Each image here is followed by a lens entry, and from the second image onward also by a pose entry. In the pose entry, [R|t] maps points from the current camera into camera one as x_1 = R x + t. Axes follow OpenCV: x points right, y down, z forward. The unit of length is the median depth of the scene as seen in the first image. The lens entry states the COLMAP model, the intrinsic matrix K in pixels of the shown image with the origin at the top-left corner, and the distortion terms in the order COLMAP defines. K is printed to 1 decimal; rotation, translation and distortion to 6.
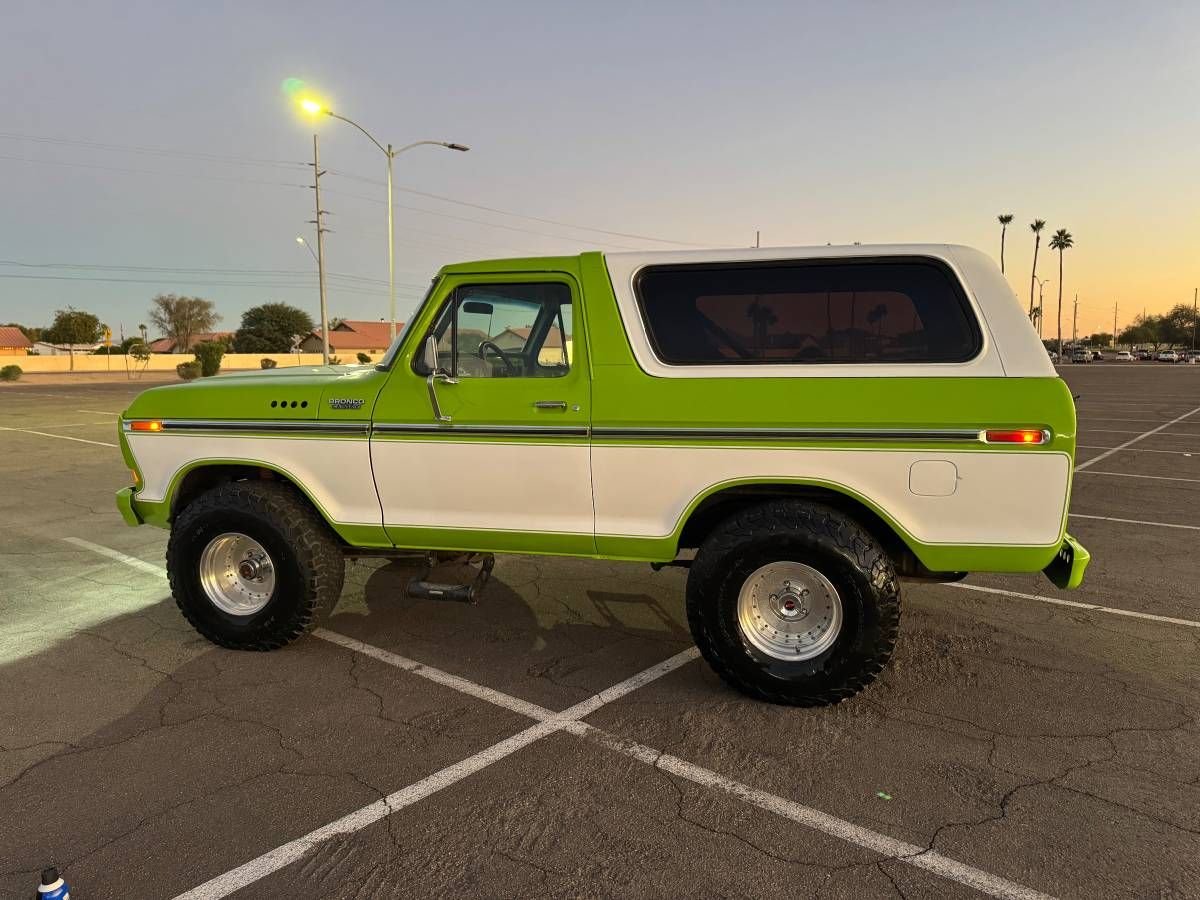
lens RADIAL K [[870.5, 0, 605.1], [0, 870.5, 443.2], [0, 0, 1]] dist [0.005330, -0.001709]
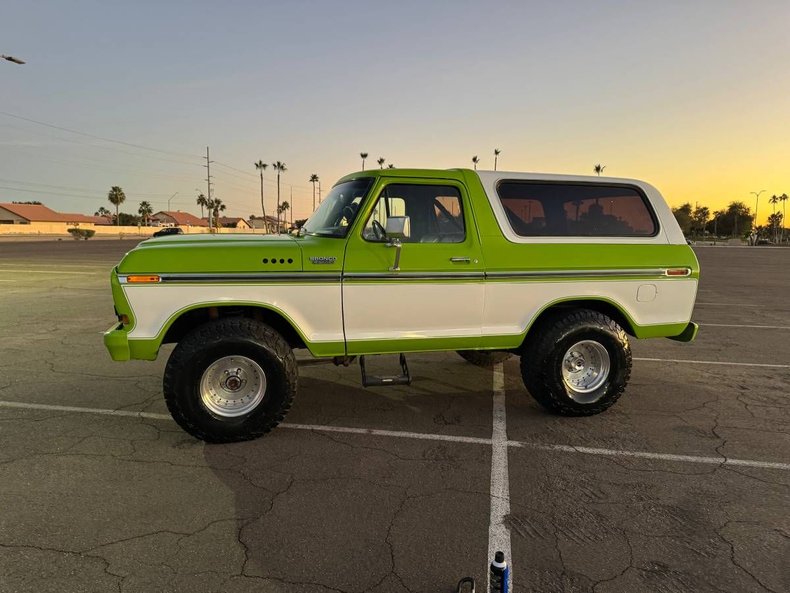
lens RADIAL K [[571.0, 0, 397.7], [0, 571.0, 297.5], [0, 0, 1]] dist [0.068166, -0.093457]
pose [[0.864730, -0.039608, 0.500672, -0.716975], [0.034332, 0.999215, 0.019753, 0.003180], [-0.501062, 0.000108, 0.865411, 0.108300]]
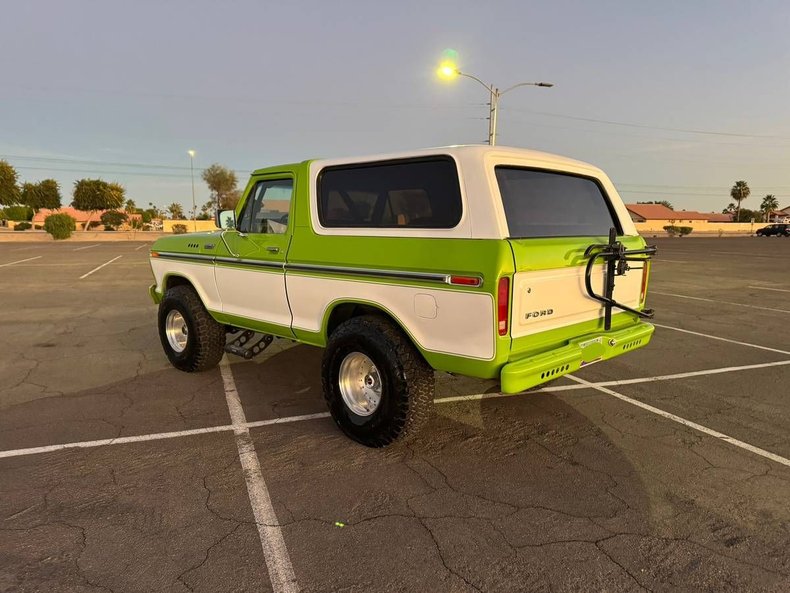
lens RADIAL K [[571.0, 0, 397.7], [0, 571.0, 297.5], [0, 0, 1]] dist [0.068166, -0.093457]
pose [[0.868209, 0.071815, -0.490975, 0.722457], [-0.060534, 0.997410, 0.038847, -0.008217], [0.492493, -0.004007, 0.870307, 0.119745]]
